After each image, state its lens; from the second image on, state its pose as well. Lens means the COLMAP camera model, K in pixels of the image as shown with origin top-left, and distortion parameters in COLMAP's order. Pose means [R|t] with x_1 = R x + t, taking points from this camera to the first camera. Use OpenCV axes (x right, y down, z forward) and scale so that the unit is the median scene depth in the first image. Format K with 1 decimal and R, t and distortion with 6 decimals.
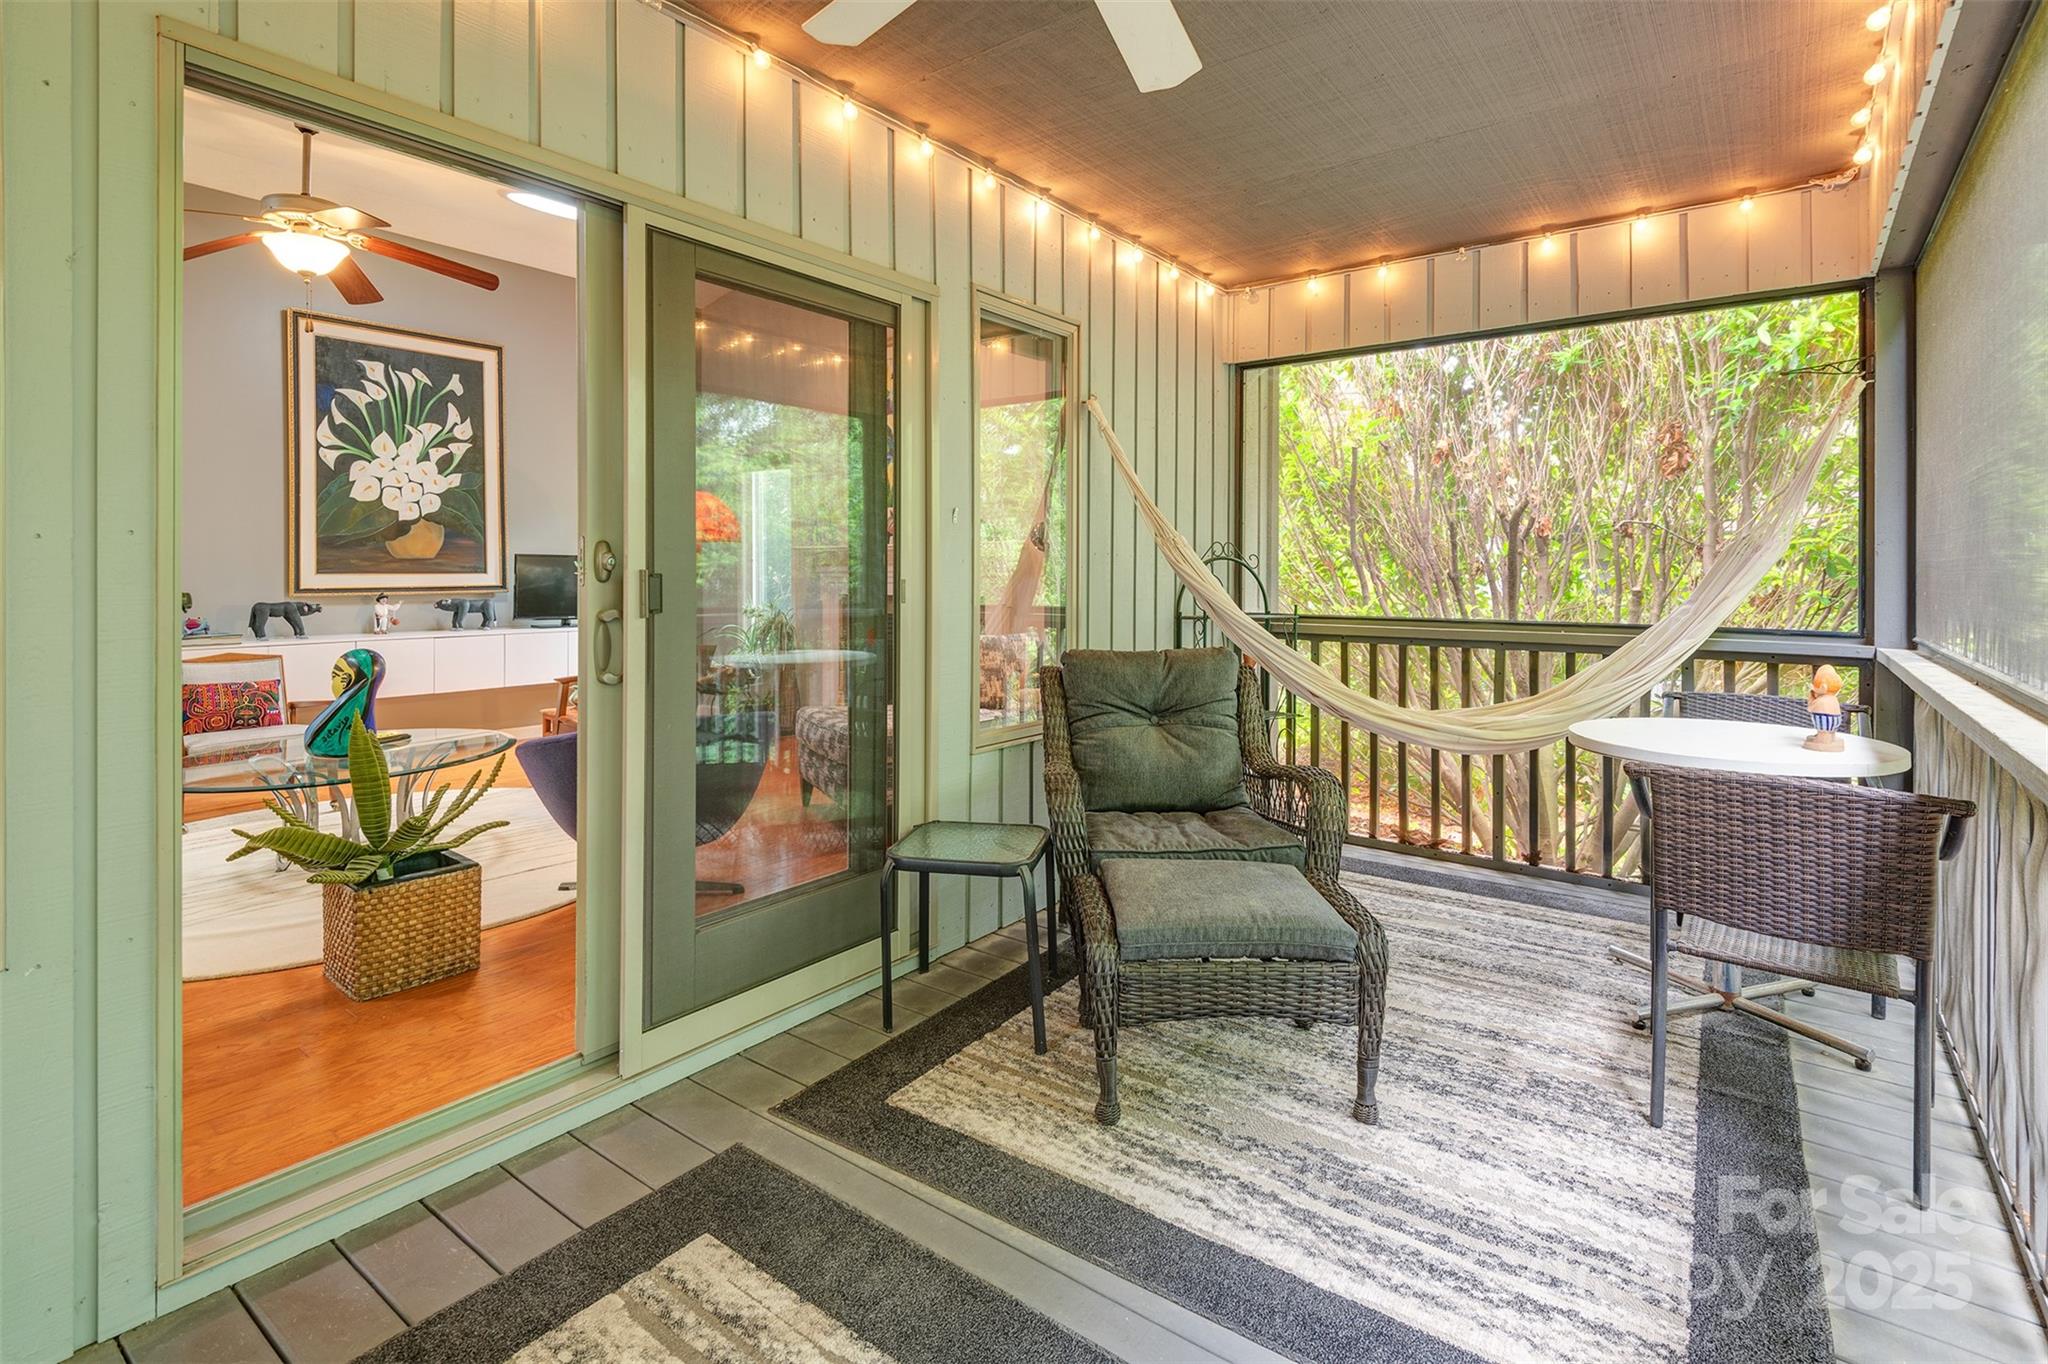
lens RADIAL K [[973.4, 0, 1027.7], [0, 973.4, 569.6], [0, 0, 1]] dist [0.002415, 0.000276]
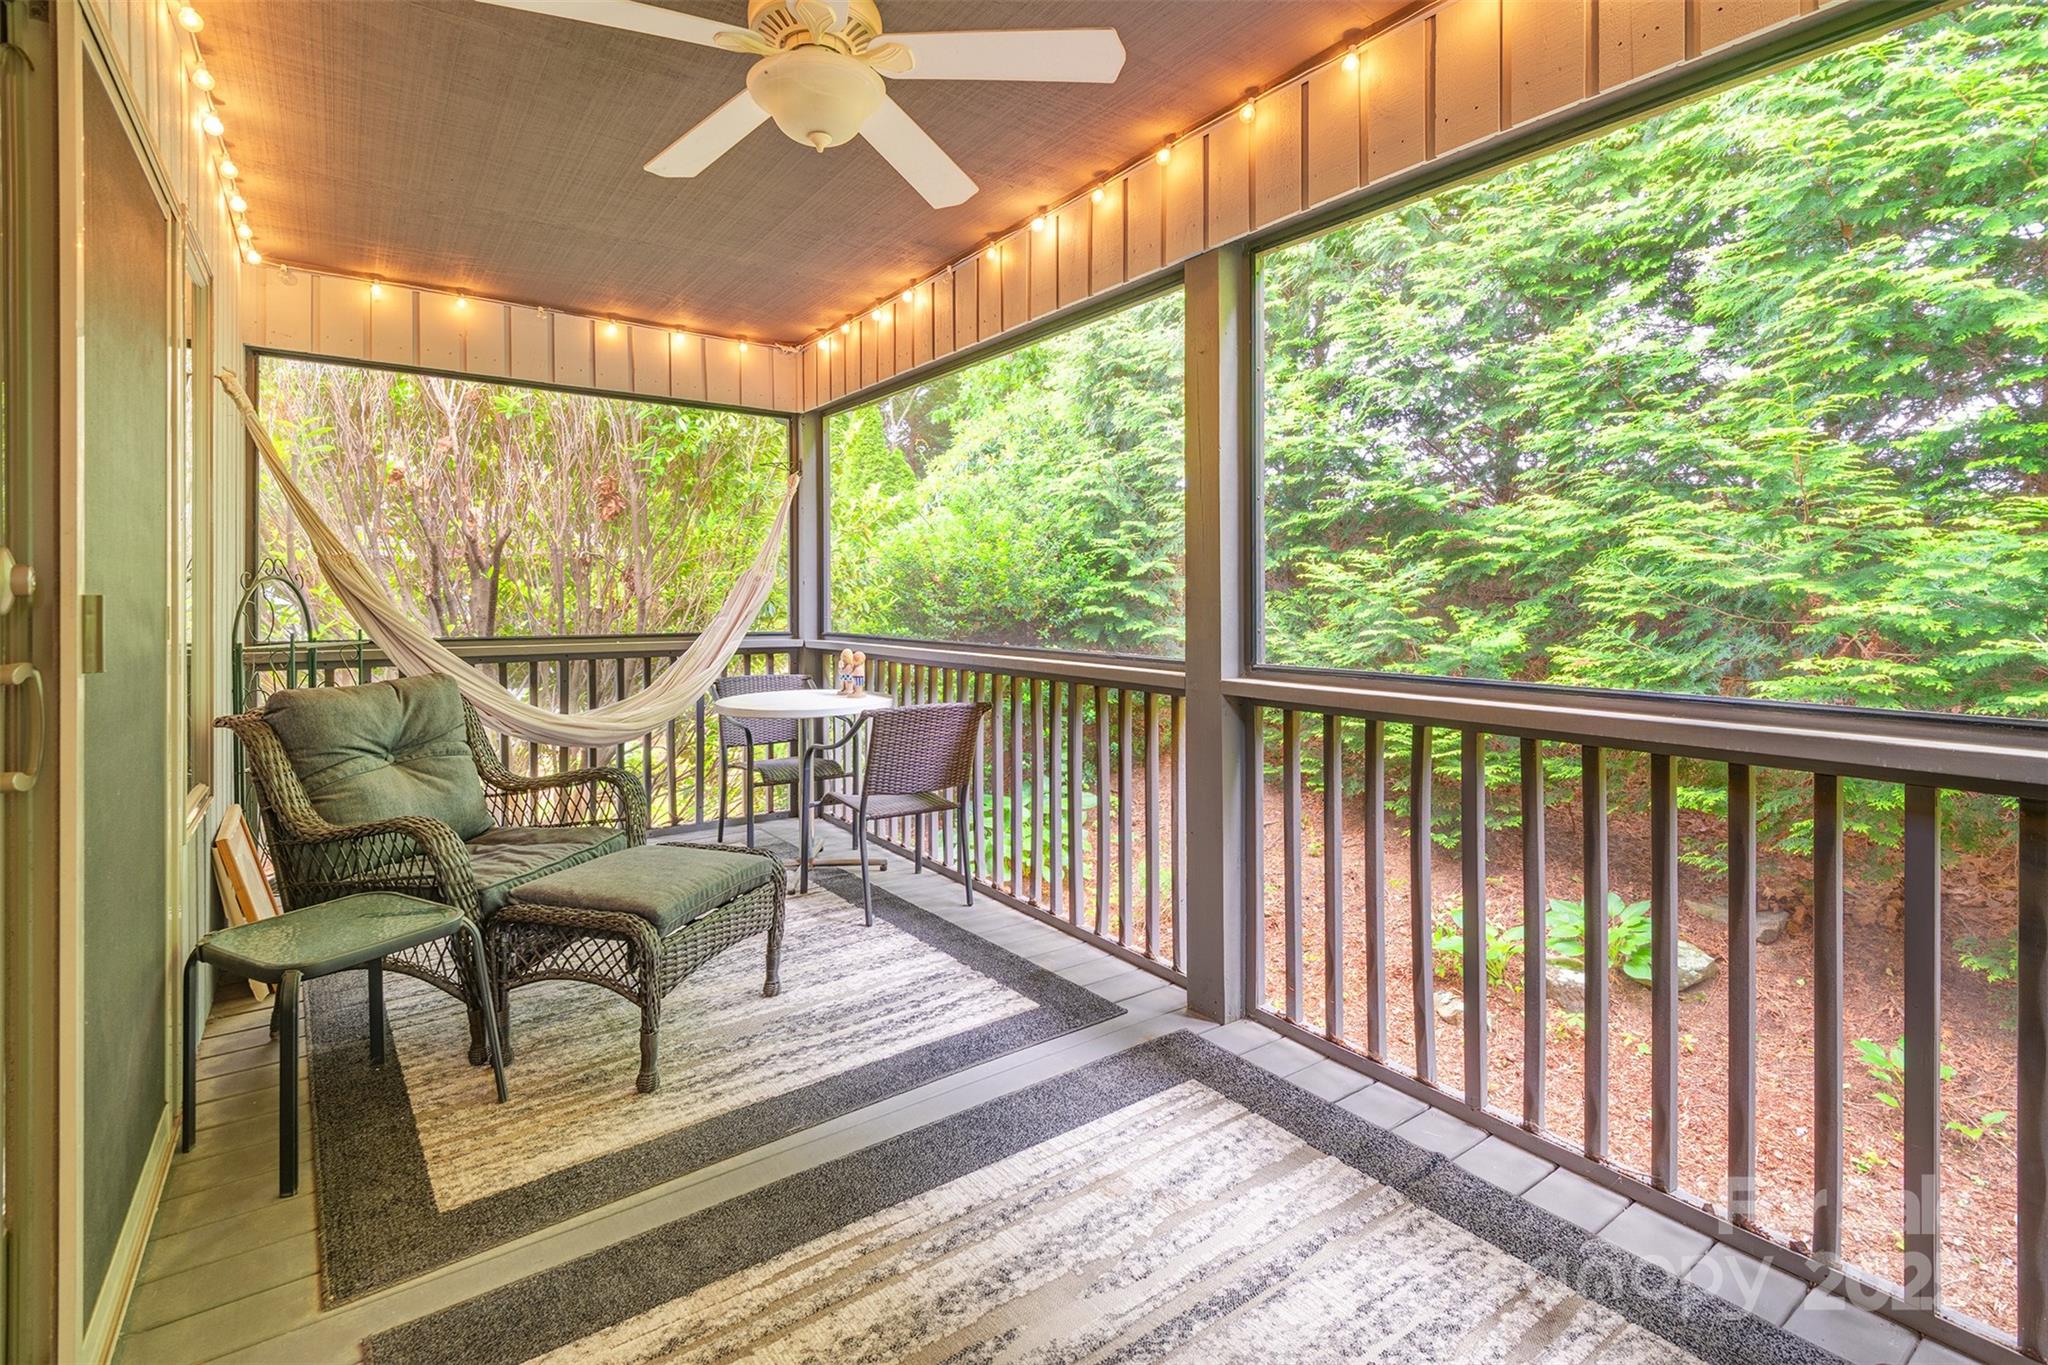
lens RADIAL K [[946.9, 0, 1032.1], [0, 946.9, 592.0], [0, 0, 1]] dist [-0.000708, -0.000691]
pose [[0.282398, 0.001124, 0.959297, -0.550225], [-0.003444, 0.999994, -0.000158, -0.003256], [-0.959291, -0.003259, 0.282400, 0.180409]]
